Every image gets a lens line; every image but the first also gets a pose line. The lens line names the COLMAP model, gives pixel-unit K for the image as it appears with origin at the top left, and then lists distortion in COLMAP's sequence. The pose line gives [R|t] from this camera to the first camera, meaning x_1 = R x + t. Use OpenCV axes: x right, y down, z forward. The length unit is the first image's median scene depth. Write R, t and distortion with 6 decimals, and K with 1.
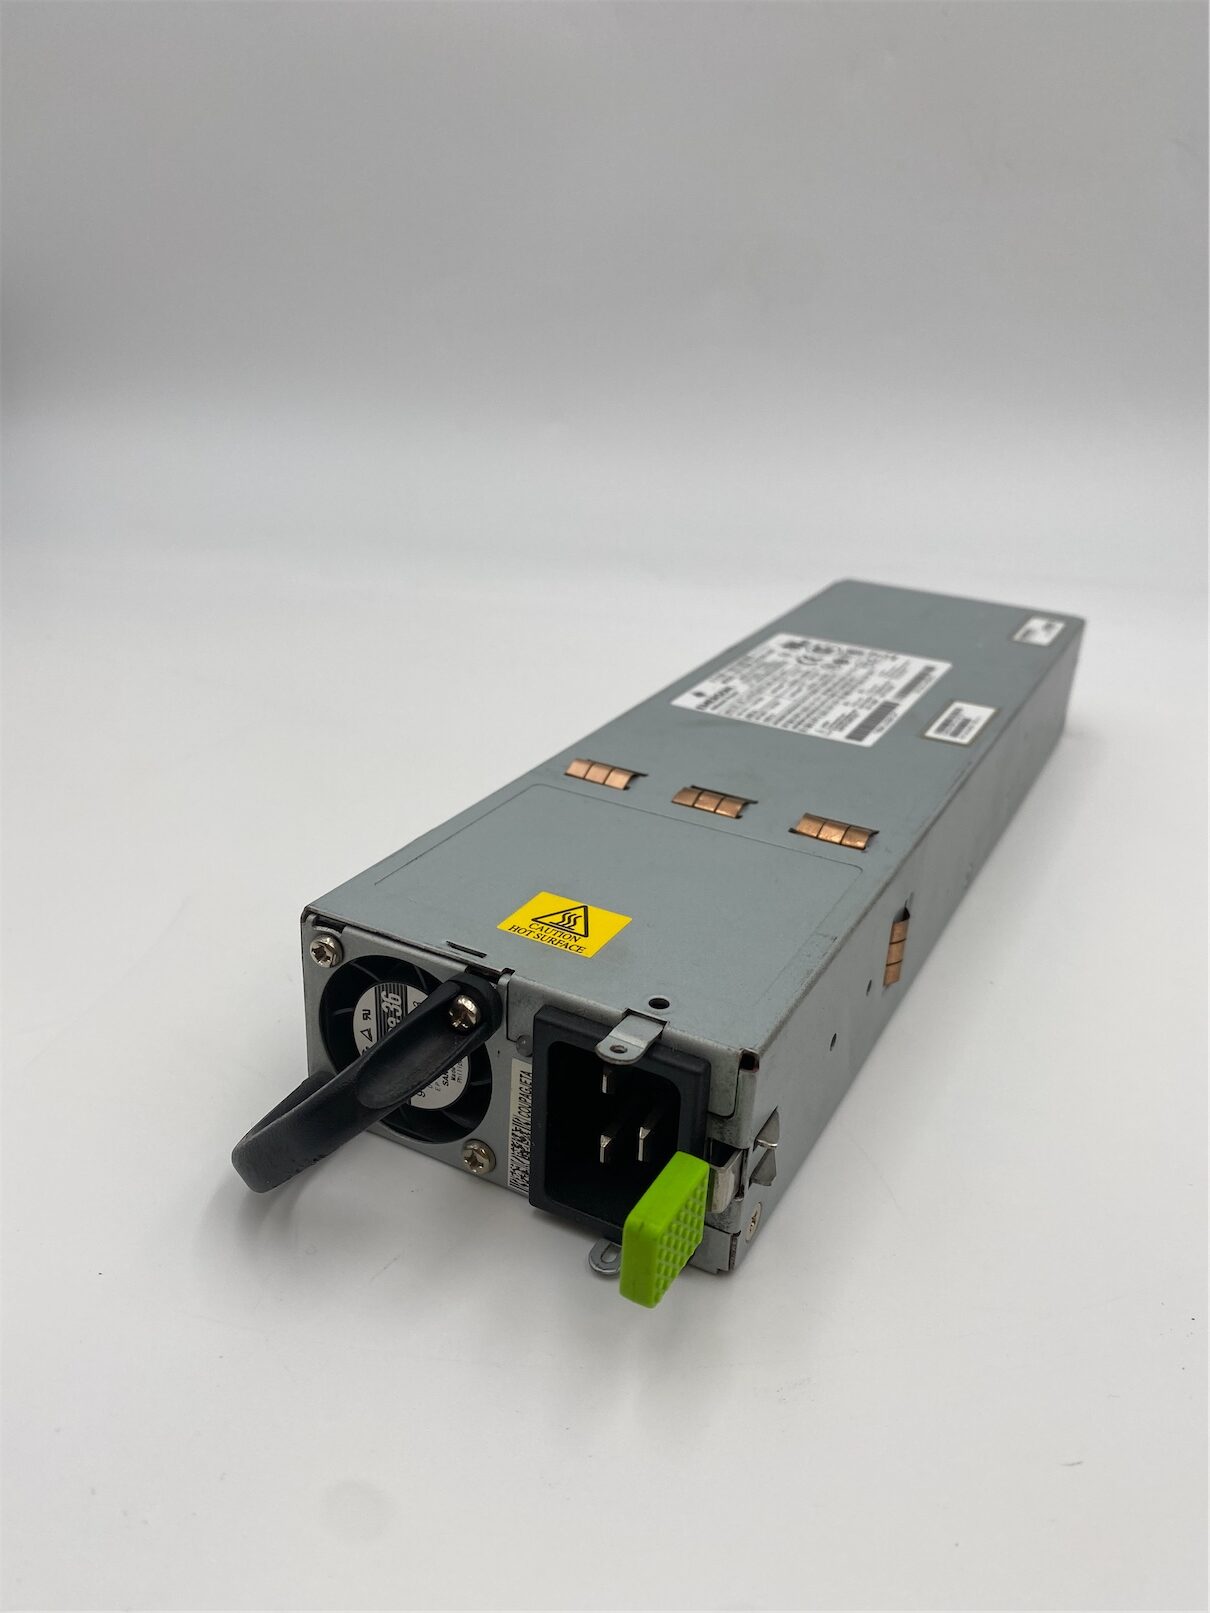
lens RADIAL K [[1254.8, 0, 605.0], [0, 1254.8, 806.5], [0, 0, 1]] dist [0.129356, -0.003228]
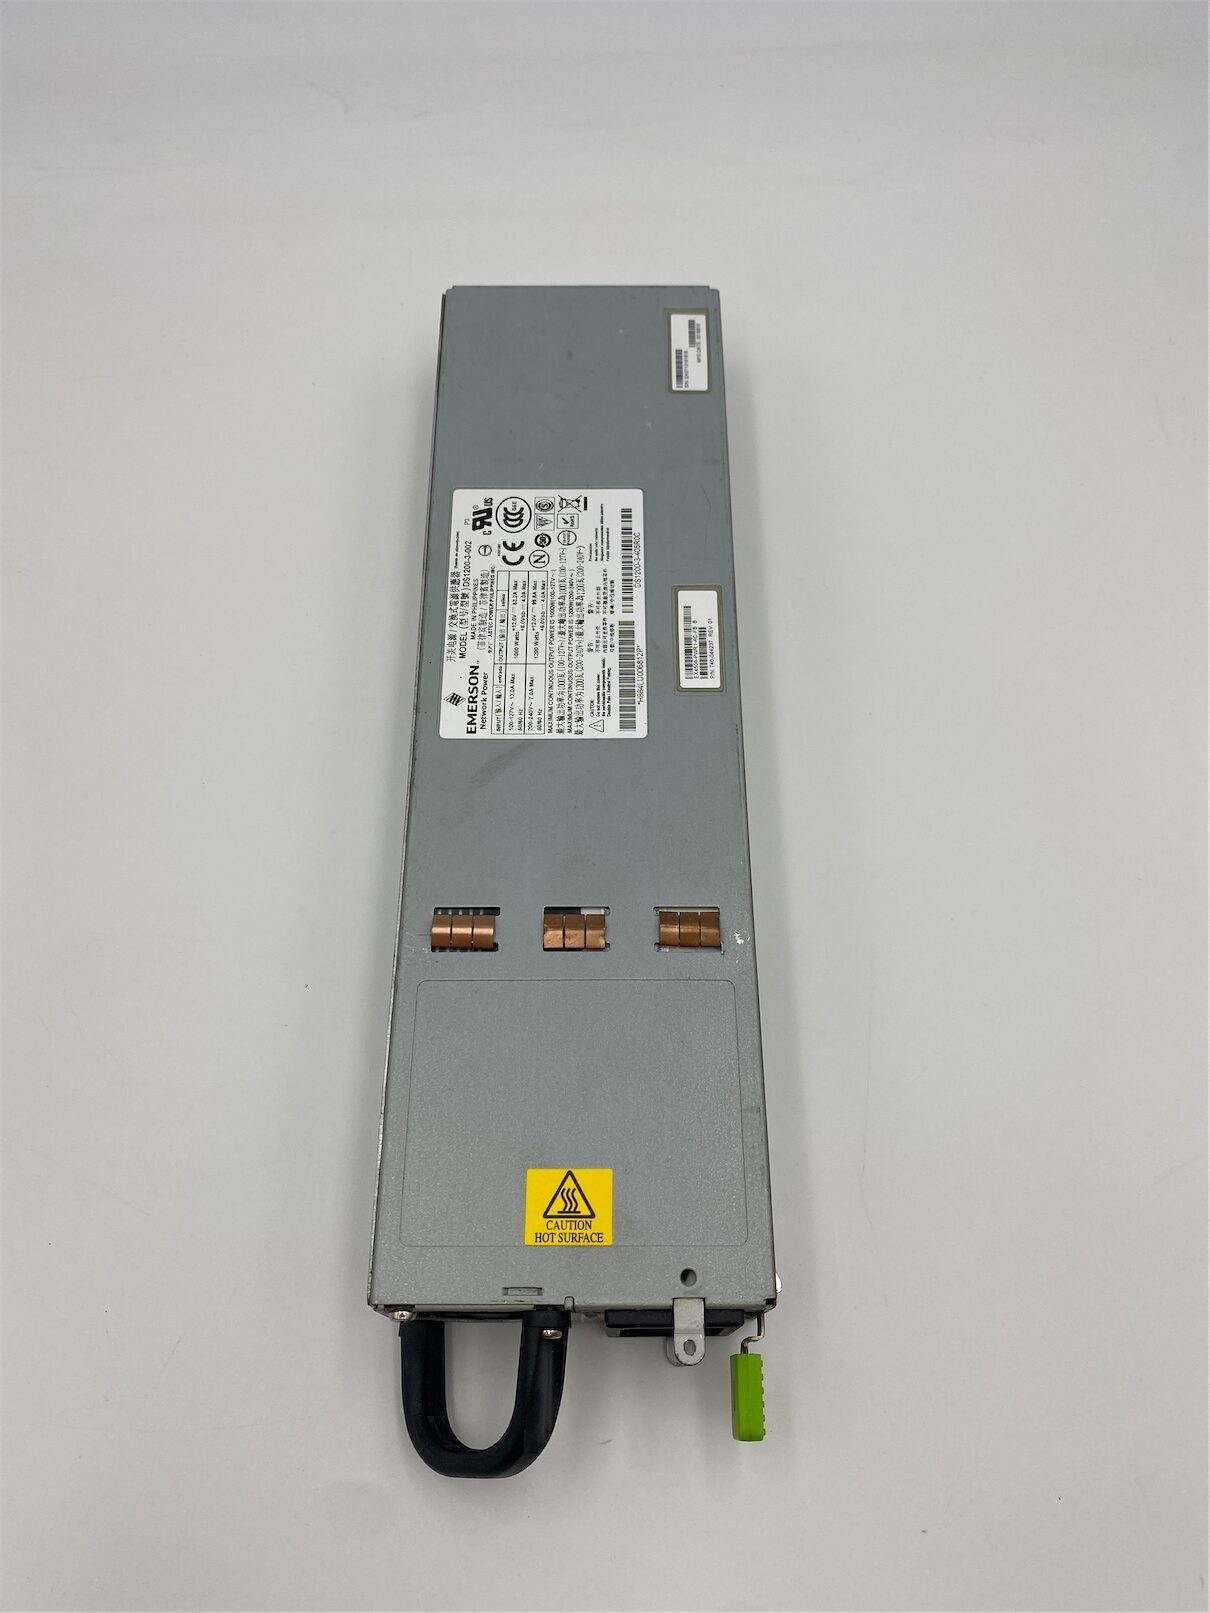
lens RADIAL K [[1254.8, 0, 605.0], [0, 1254.8, 806.5], [0, 0, 1]] dist [0.129356, -0.003228]
pose [[0.880470, -0.444642, 0.164520, -0.024414], [0.228625, 0.702201, 0.674273, -0.793723], [-0.415336, -0.556063, 0.719923, 0.234364]]
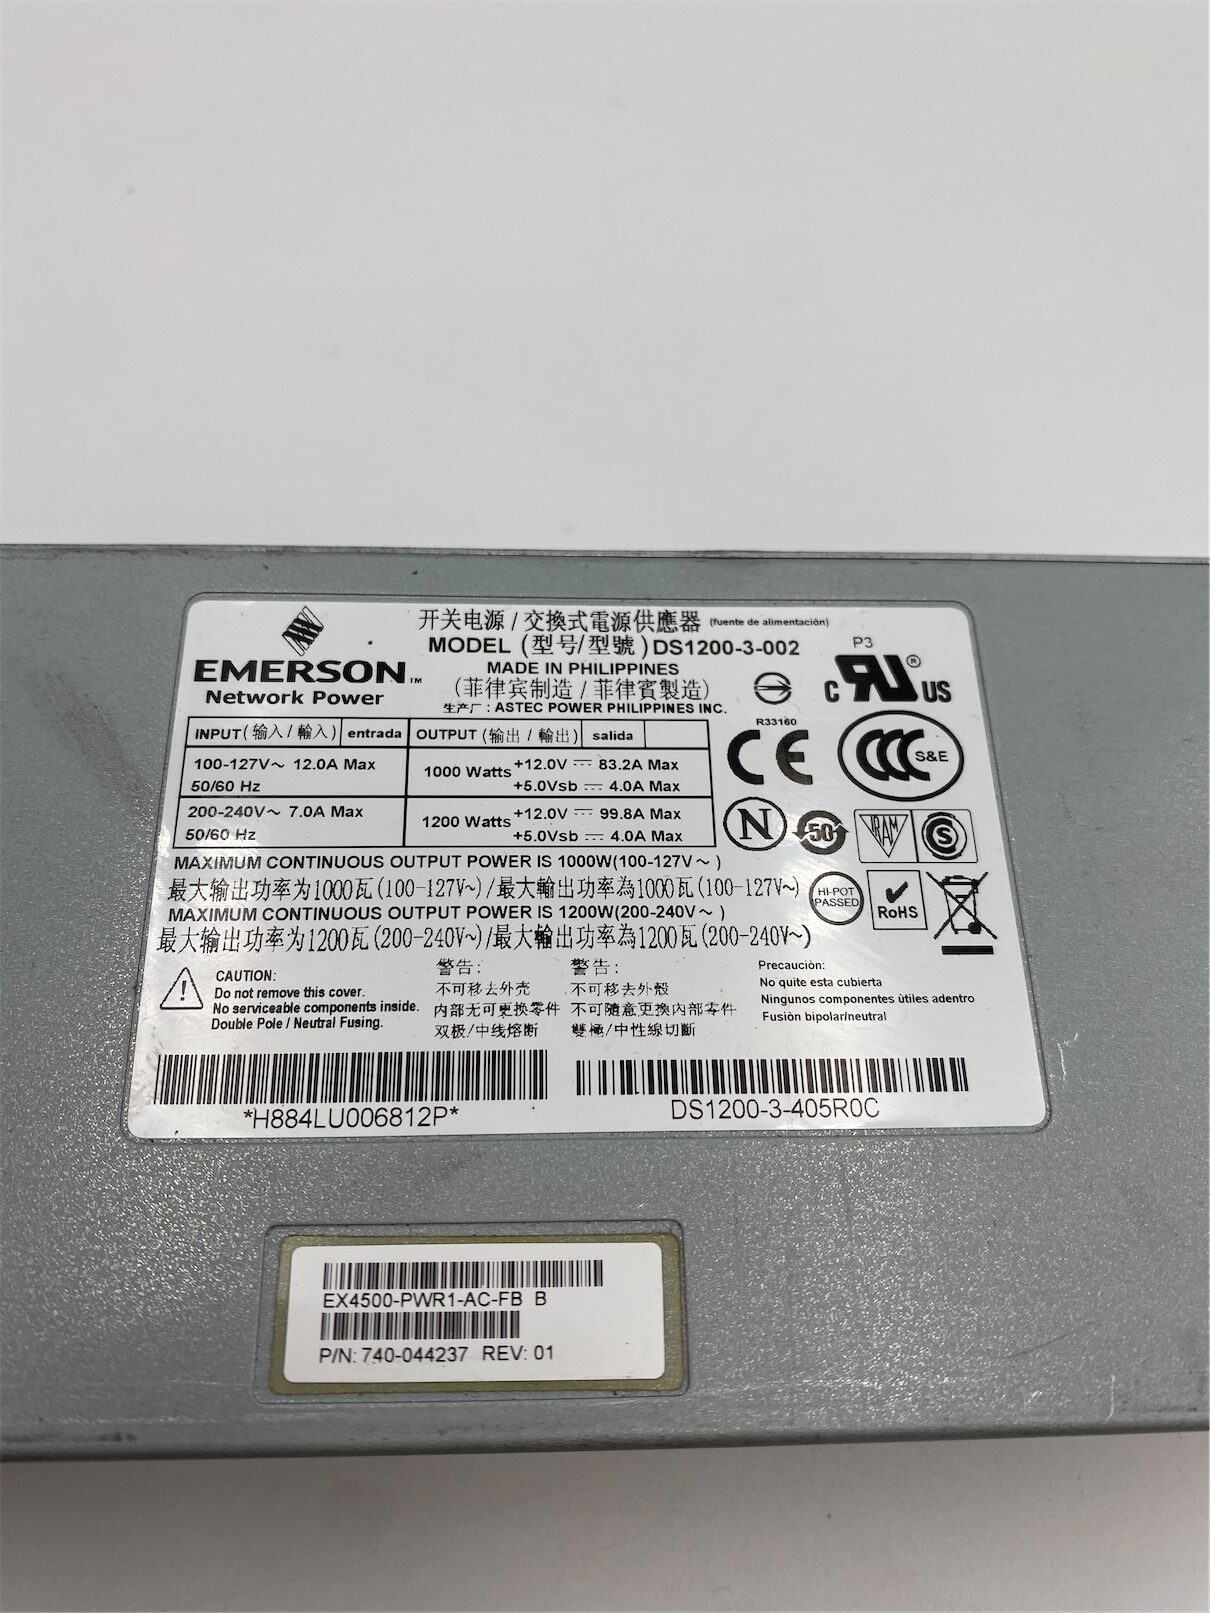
lens RADIAL K [[1254.8, 0, 605.0], [0, 1254.8, 806.5], [0, 0, 1]] dist [0.129356, -0.003228]
pose [[0.488473, 0.792374, -0.365428, 0.360036], [-0.376411, 0.569170, 0.731000, -0.445783], [0.787216, -0.219523, 0.576282, 0.998550]]
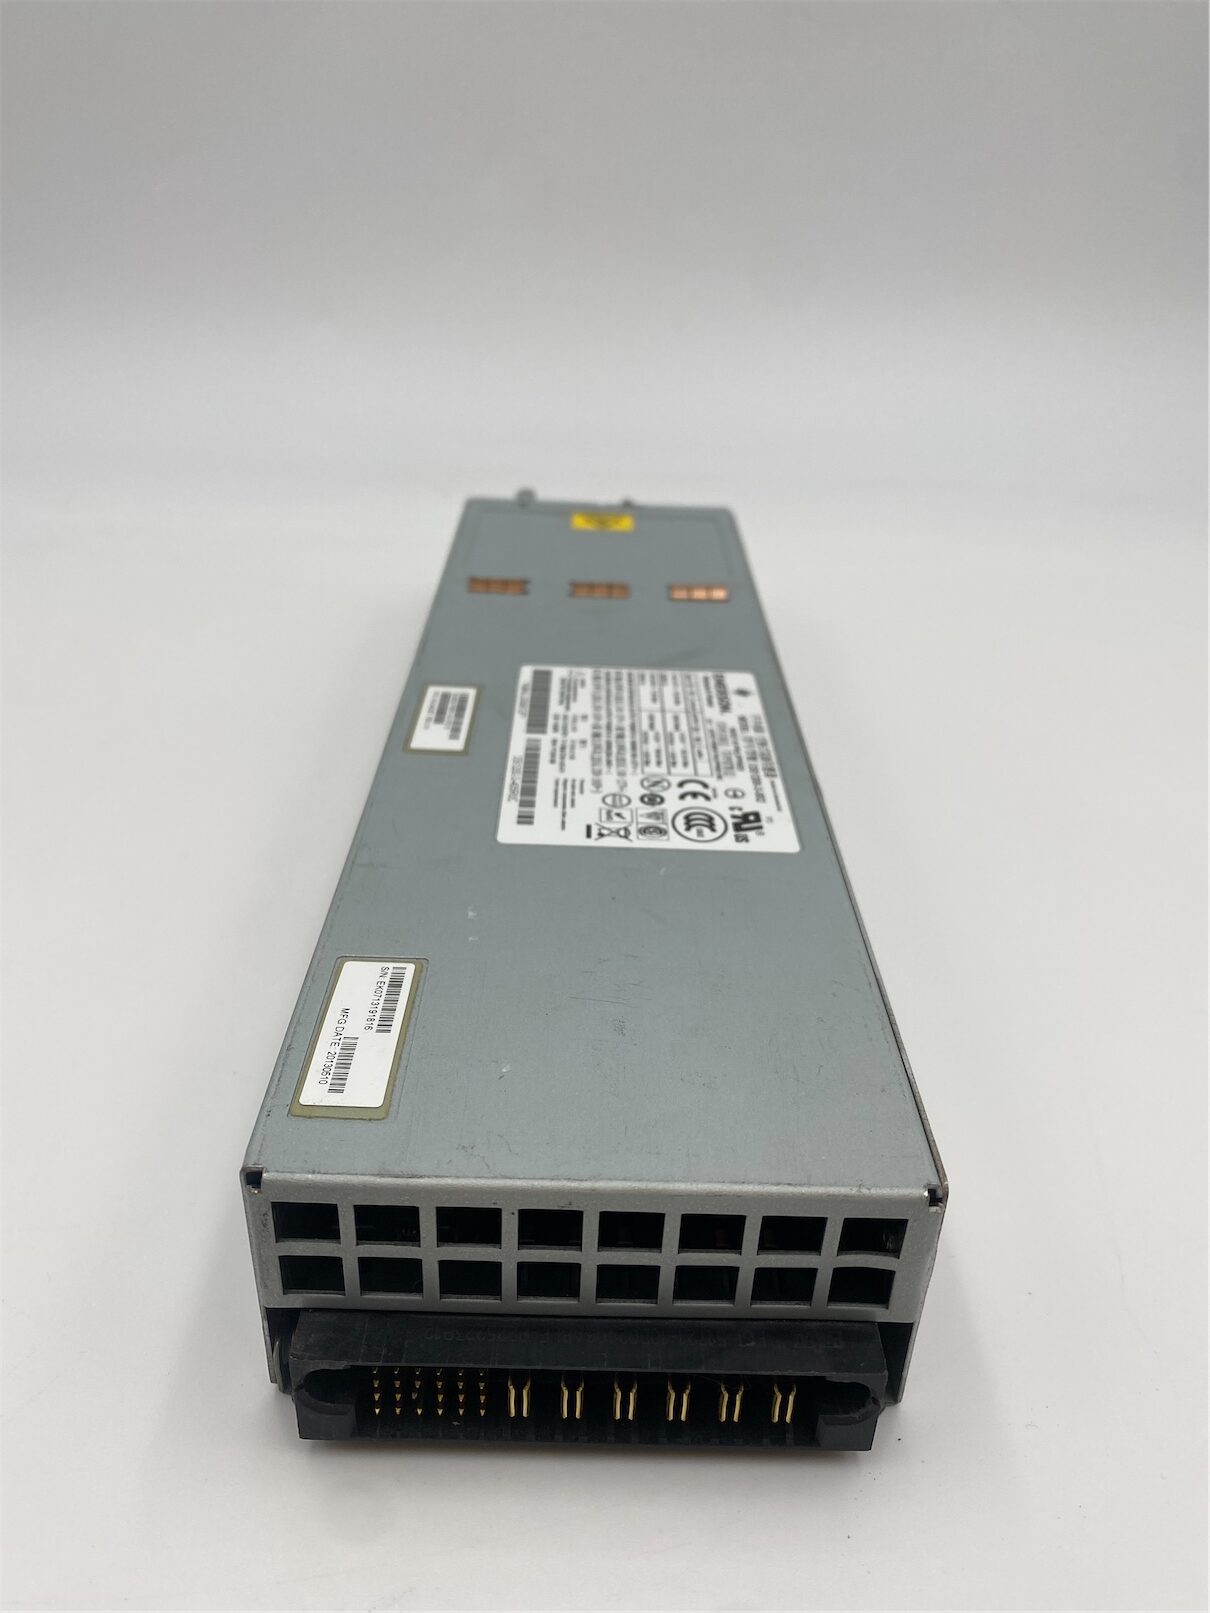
lens RADIAL K [[1254.8, 0, 605.0], [0, 1254.8, 806.5], [0, 0, 1]] dist [0.129356, -0.003228]
pose [[-0.877655, 0.153047, -0.454200, 0.654179], [-0.269939, 0.625221, 0.732278, -0.753437], [0.396048, 0.765294, -0.507415, 1.724002]]
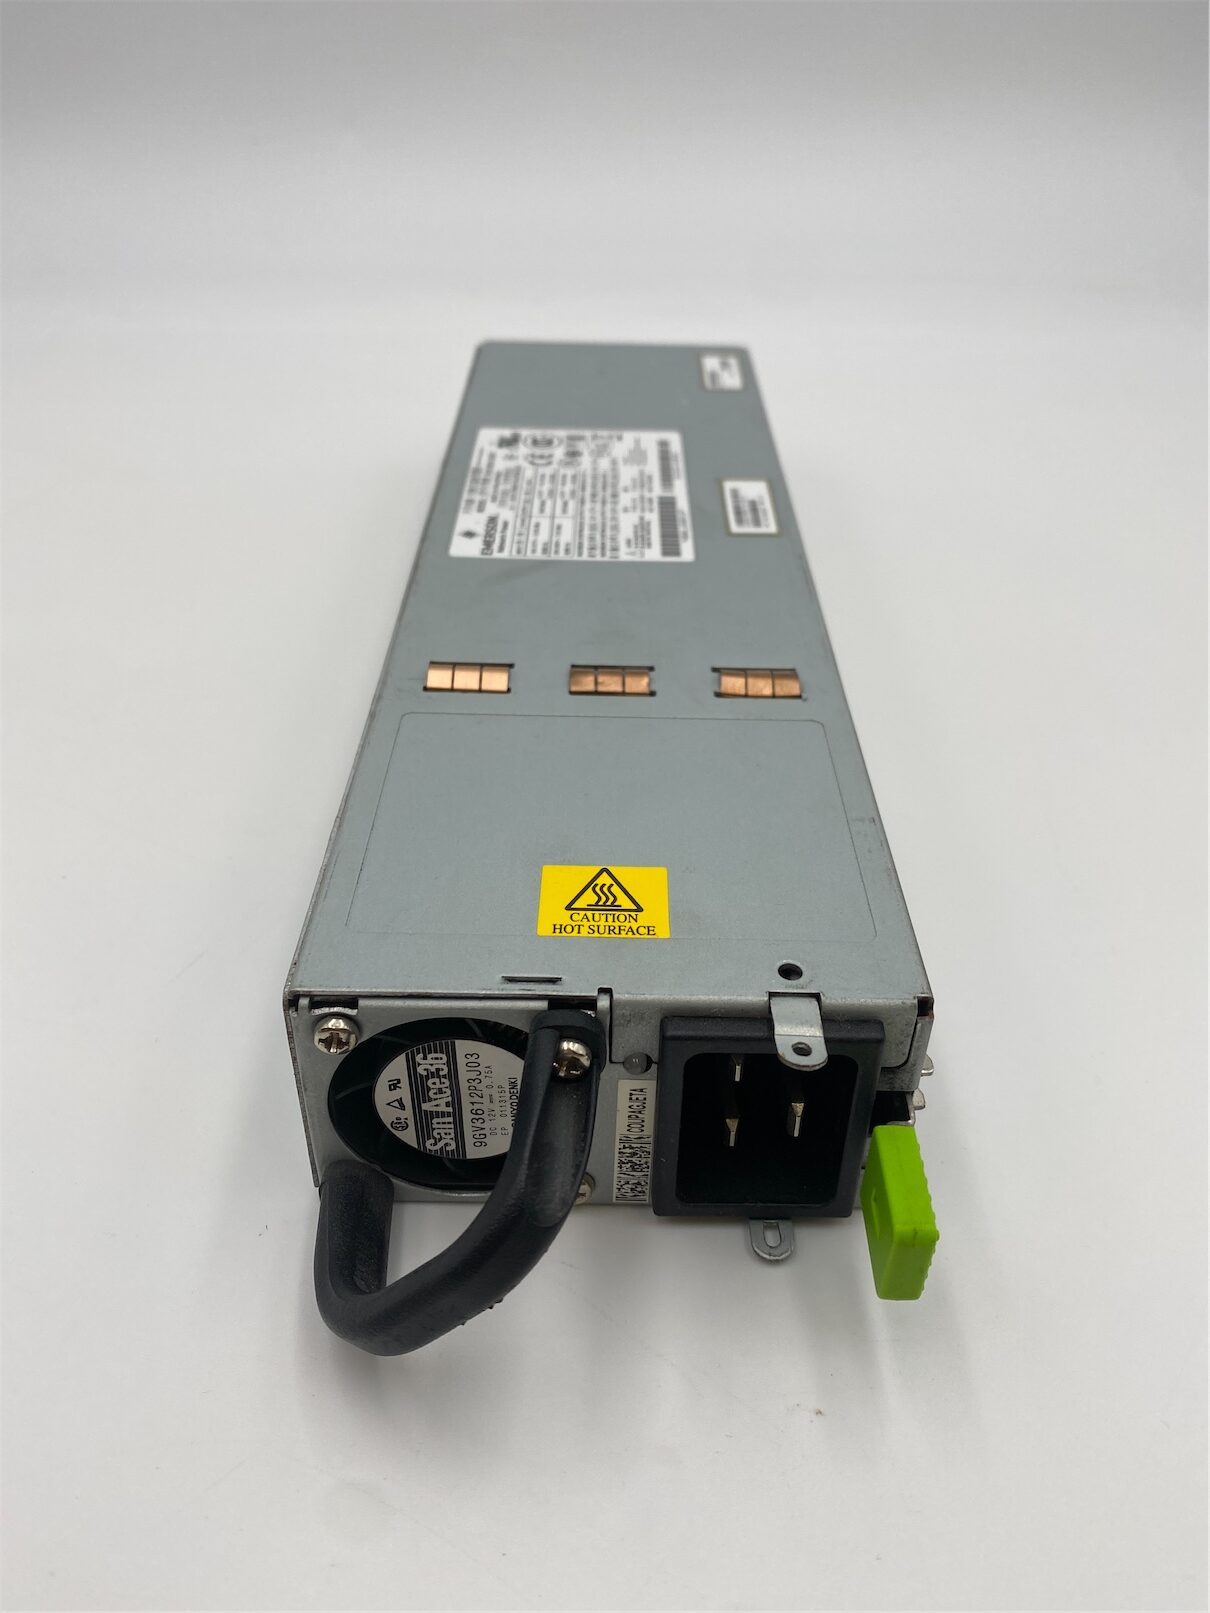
lens RADIAL K [[1254.8, 0, 605.0], [0, 1254.8, 806.5], [0, 0, 1]] dist [0.129356, -0.003228]
pose [[0.885255, -0.298036, 0.357067, -0.239811], [0.213005, 0.942263, 0.258397, -0.139454], [-0.413463, -0.152690, 0.897627, 0.205894]]
